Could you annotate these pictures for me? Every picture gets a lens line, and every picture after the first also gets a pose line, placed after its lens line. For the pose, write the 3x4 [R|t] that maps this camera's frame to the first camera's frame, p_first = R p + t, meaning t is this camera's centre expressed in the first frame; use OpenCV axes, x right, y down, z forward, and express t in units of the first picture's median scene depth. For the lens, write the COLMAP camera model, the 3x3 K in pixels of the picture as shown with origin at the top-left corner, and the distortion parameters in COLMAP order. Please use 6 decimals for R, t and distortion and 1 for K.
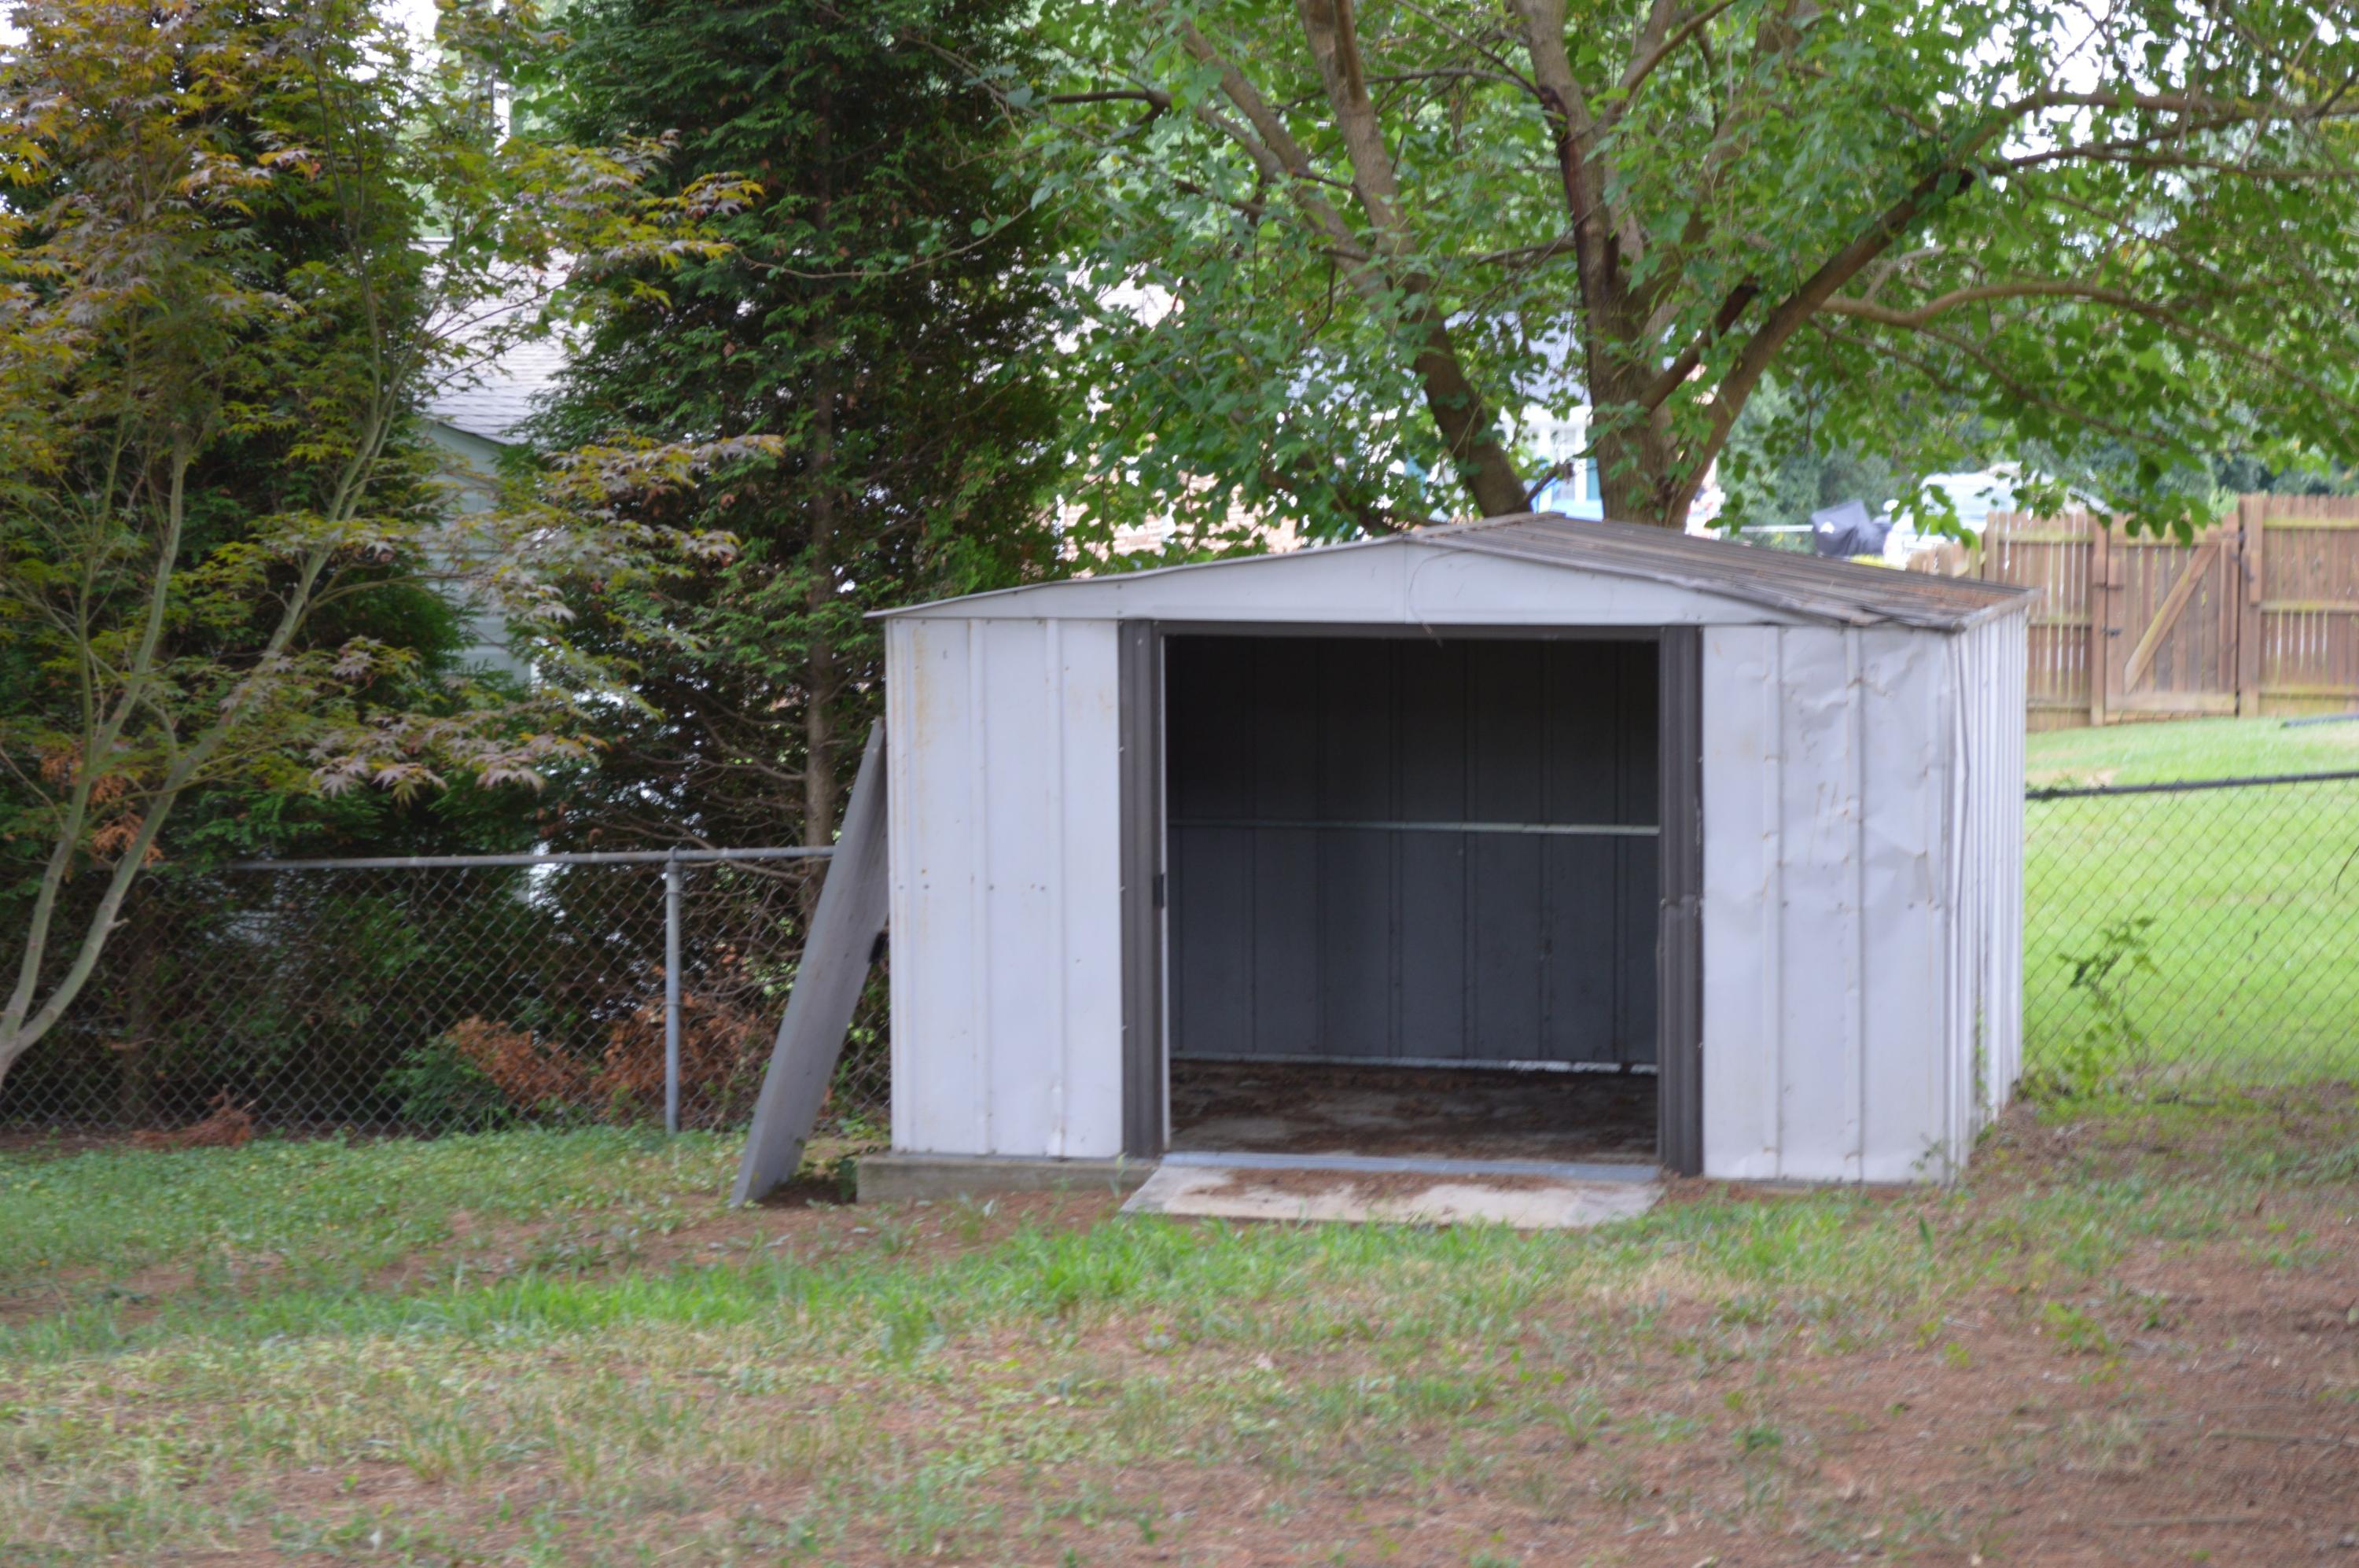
lens RADIAL K [[5496.2, 0, 1179.5], [0, 5496.2, 784.0], [0, 0, 1]] dist [-0.050433, -0.073504]
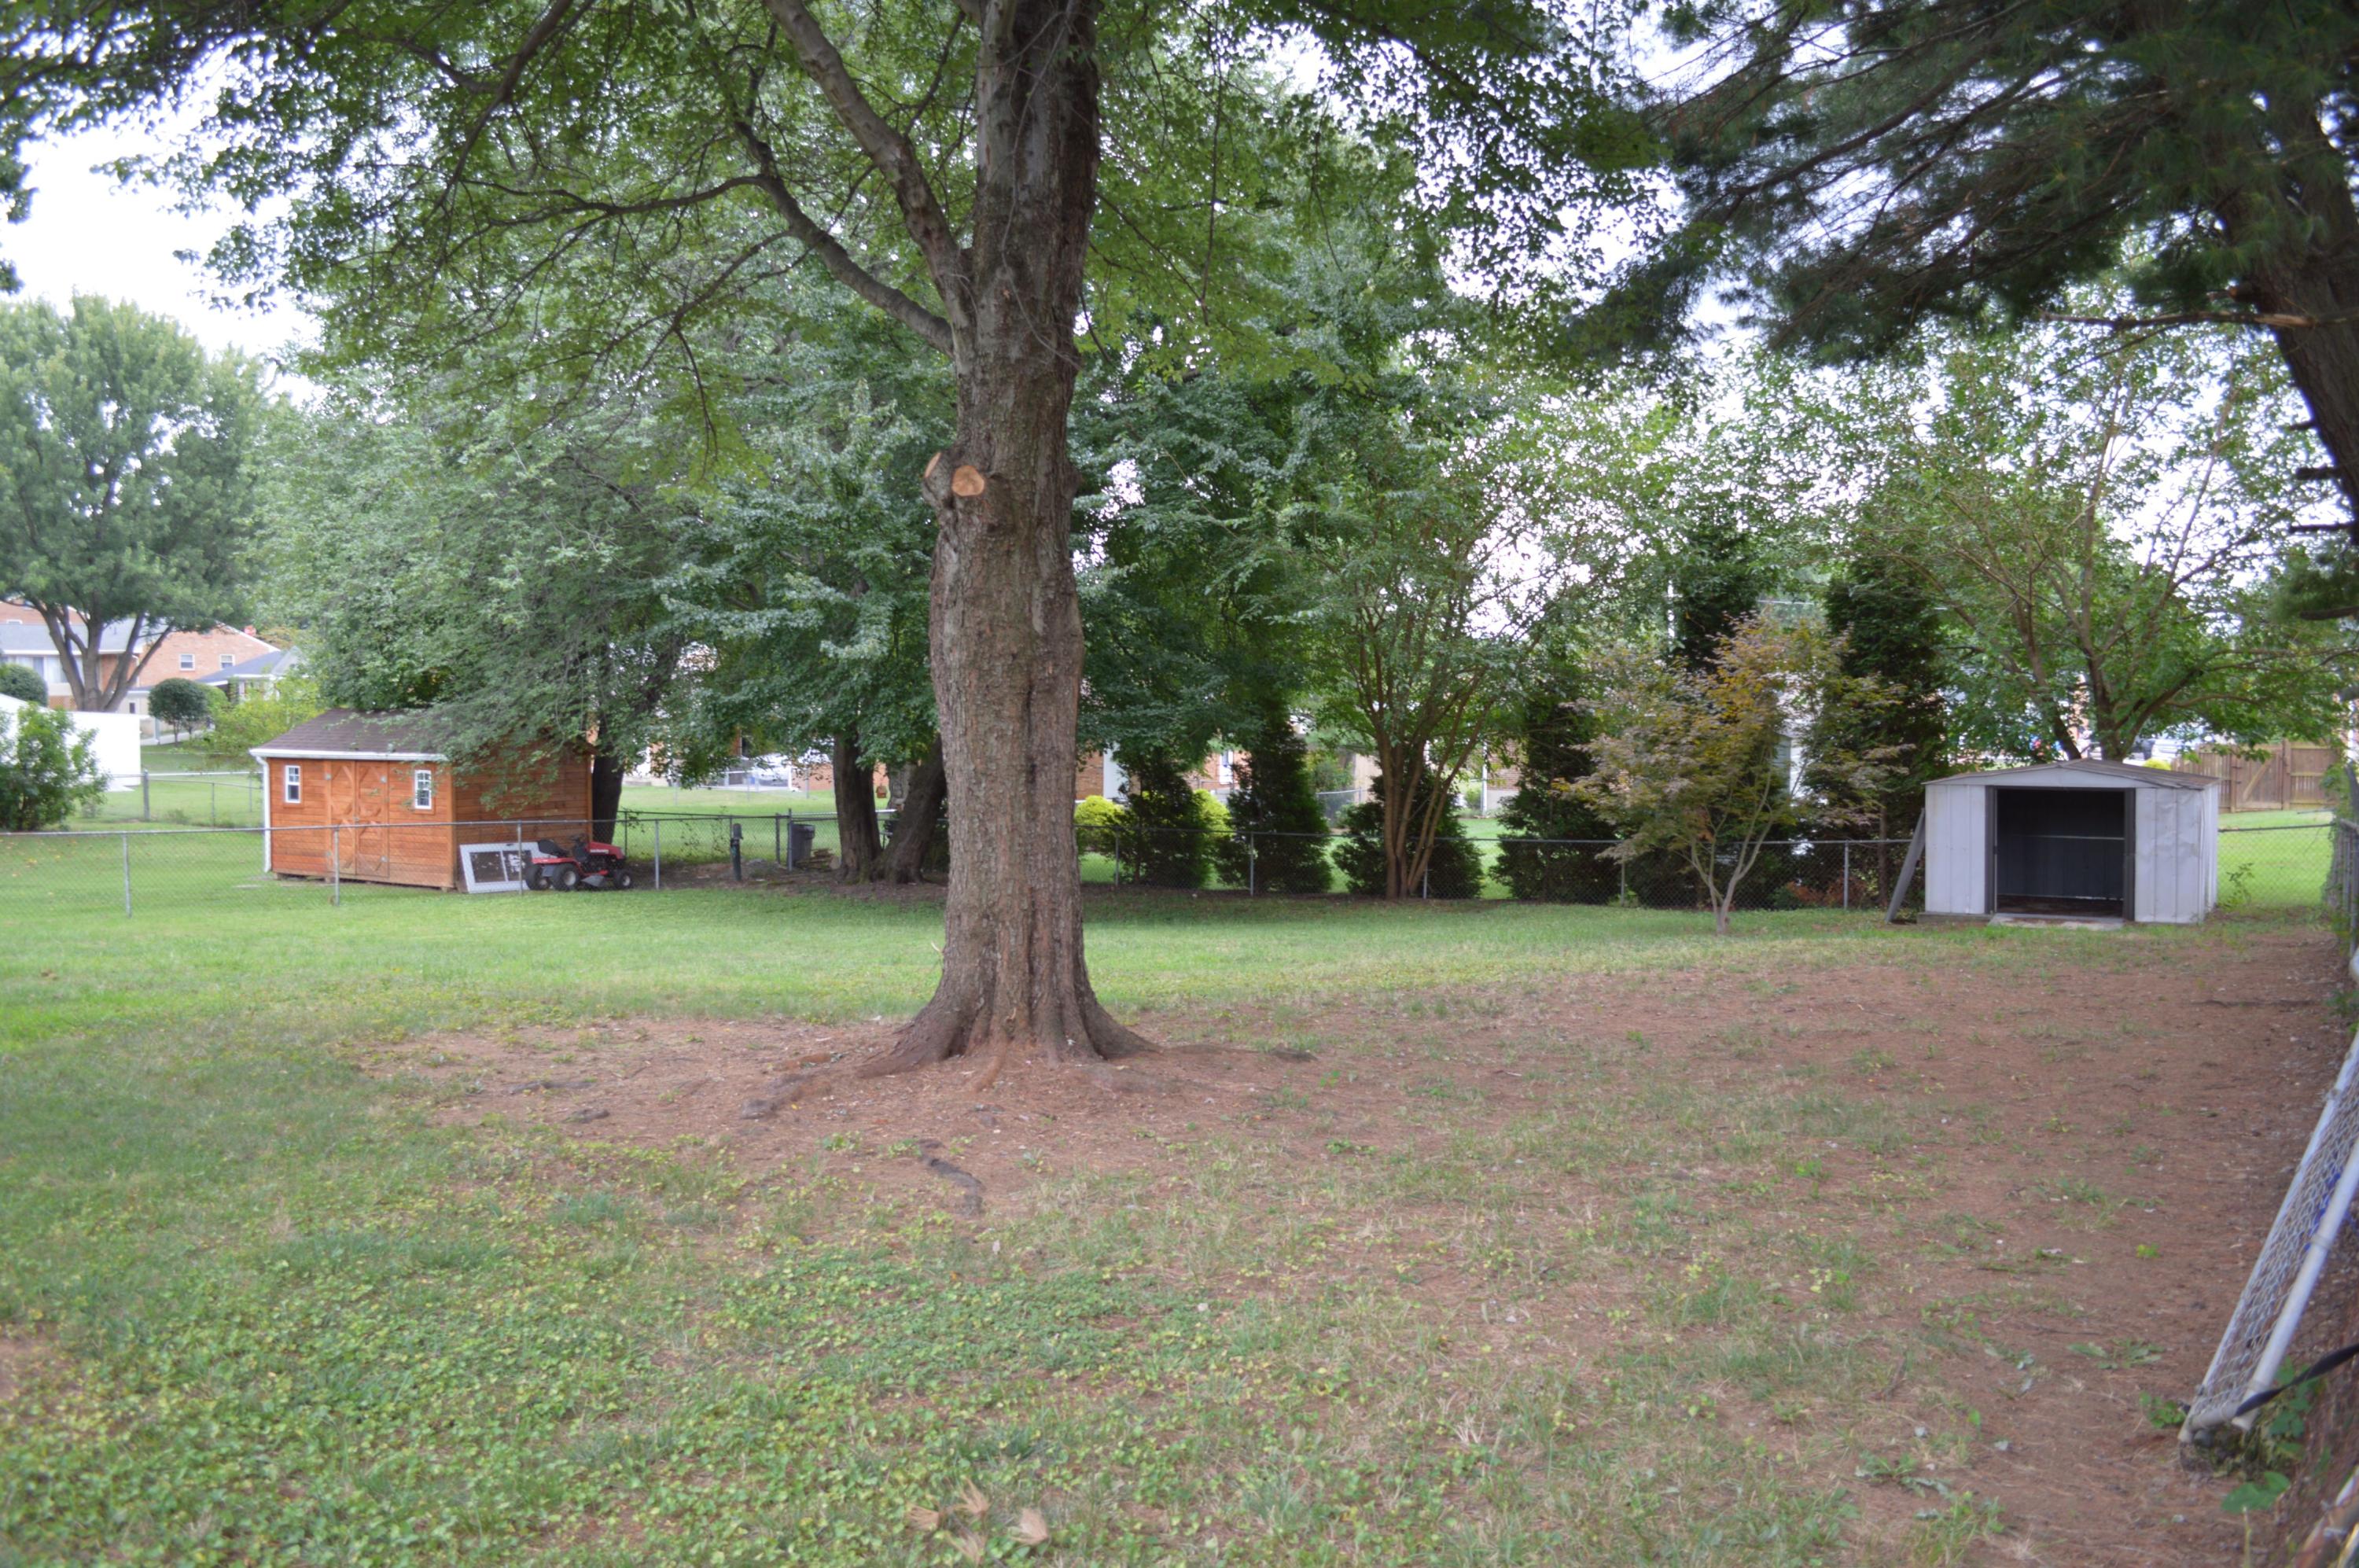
lens RADIAL K [[1885.5, 0, 1179.5], [0, 1885.5, 784.0], [0, 0, 1]] dist [-0.083551, 0.014032]
pose [[0.938072, 0.007182, -0.346367, -0.070278], [-0.014460, 0.999726, -0.018432, 0.002885], [0.346139, 0.022299, 0.937918, -0.393727]]
